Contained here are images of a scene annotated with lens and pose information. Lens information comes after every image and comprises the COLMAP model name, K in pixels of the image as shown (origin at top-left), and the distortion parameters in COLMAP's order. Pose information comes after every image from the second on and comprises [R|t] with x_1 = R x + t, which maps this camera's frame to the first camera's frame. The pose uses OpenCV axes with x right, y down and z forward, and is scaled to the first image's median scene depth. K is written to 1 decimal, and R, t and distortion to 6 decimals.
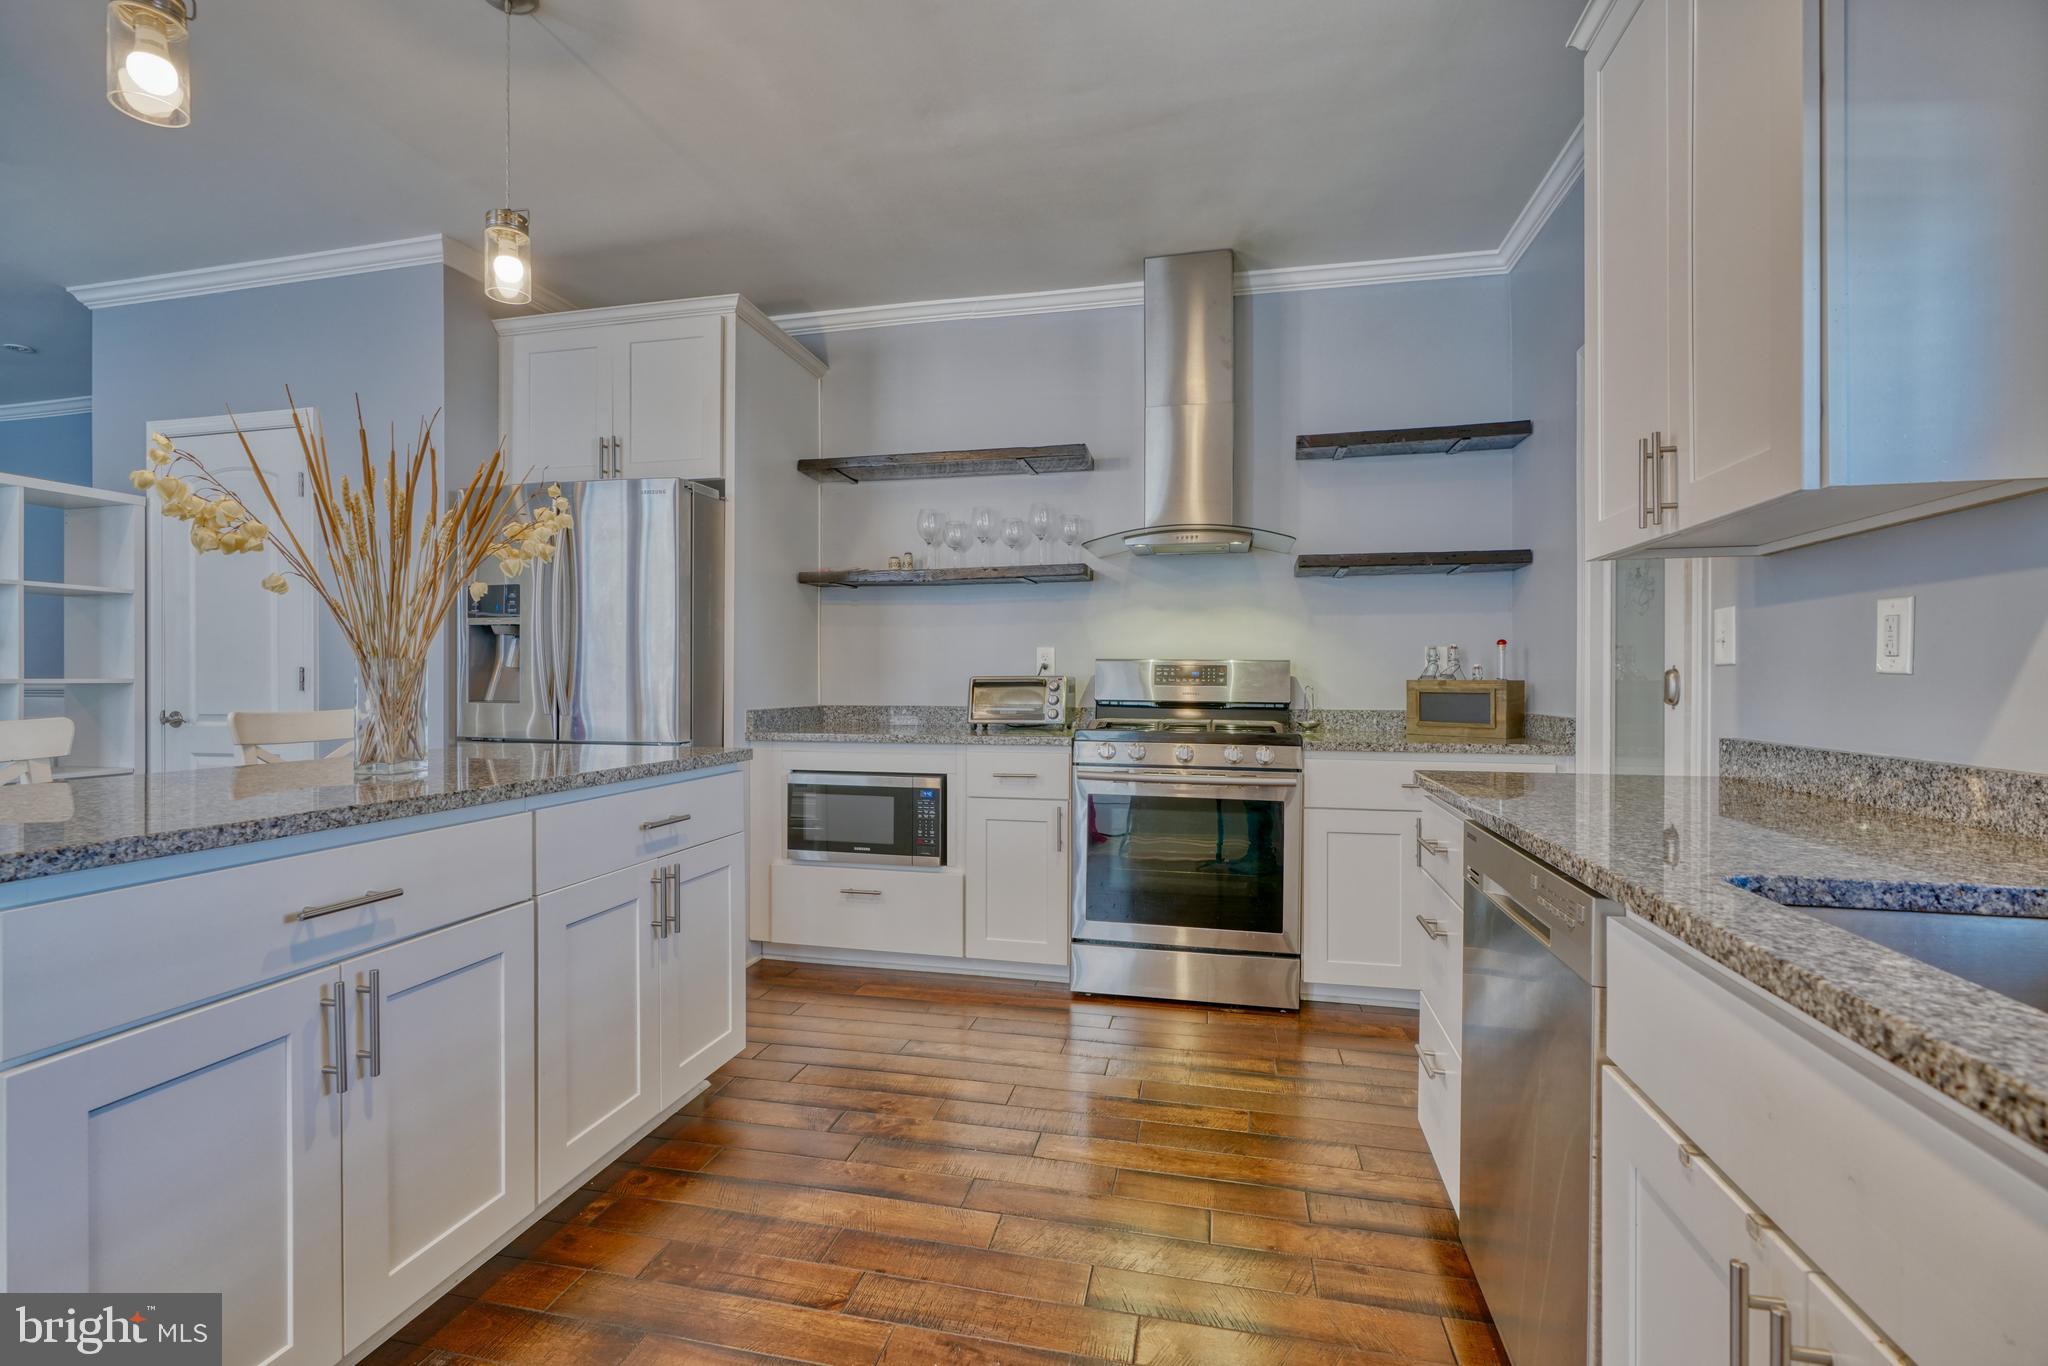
lens RADIAL K [[924.0, 0, 1011.6], [0, 924.0, 681.6], [0, 0, 1]] dist [-0.014576, 0.006515]
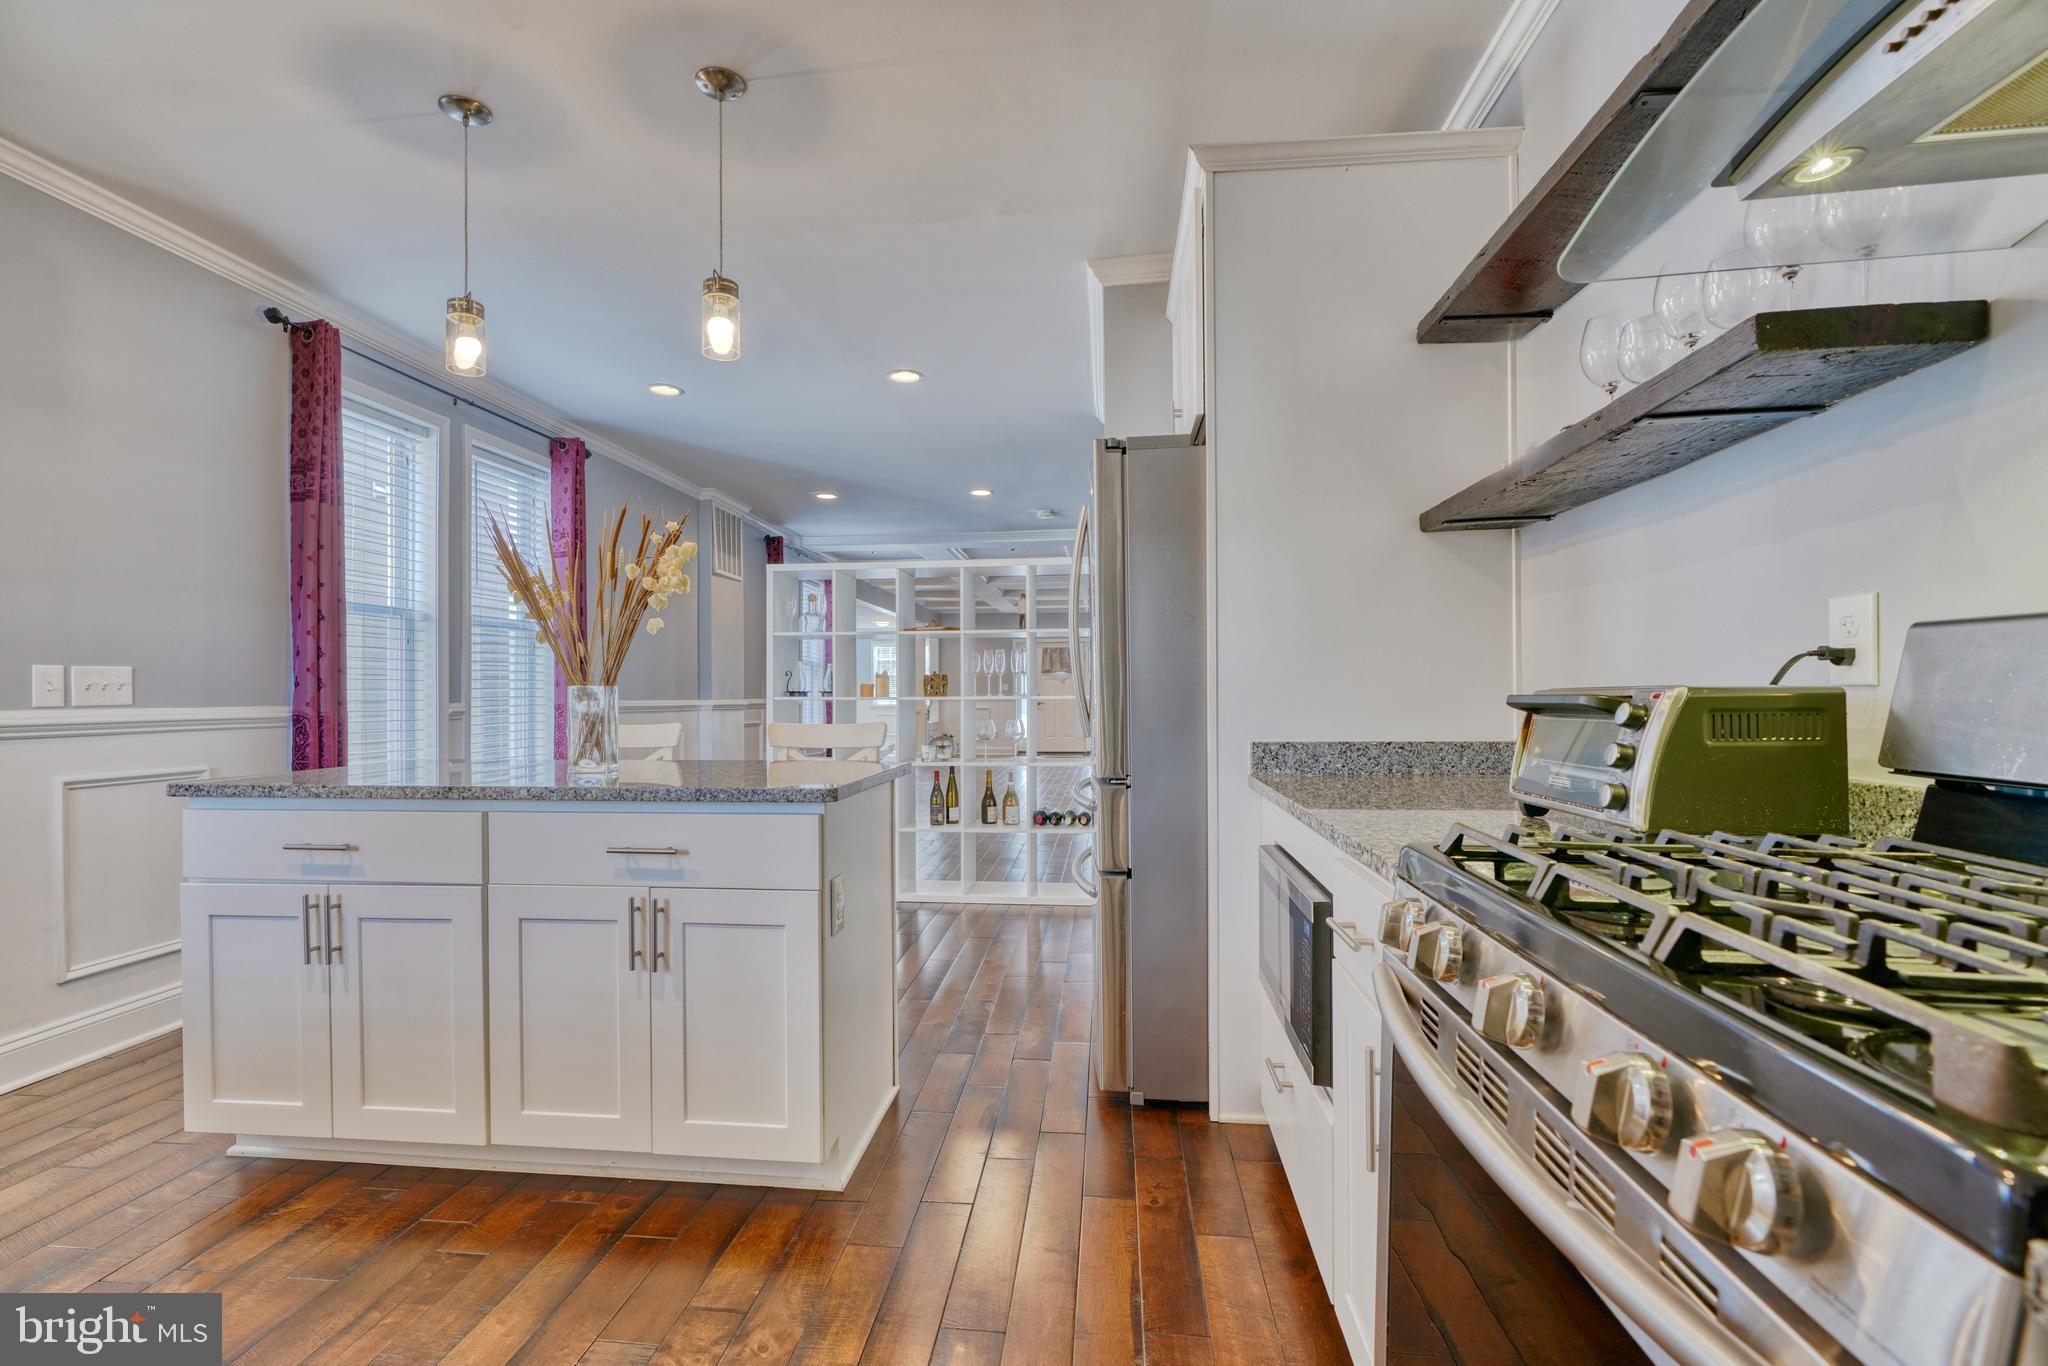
lens RADIAL K [[924.0, 0, 1011.6], [0, 924.0, 681.6], [0, 0, 1]] dist [-0.014576, 0.006515]
pose [[0.123292, -0.014137, -0.992270, 0.722458], [0.004247, 0.999897, -0.013718, -0.010816], [0.992361, -0.002522, 0.123339, 1.452930]]
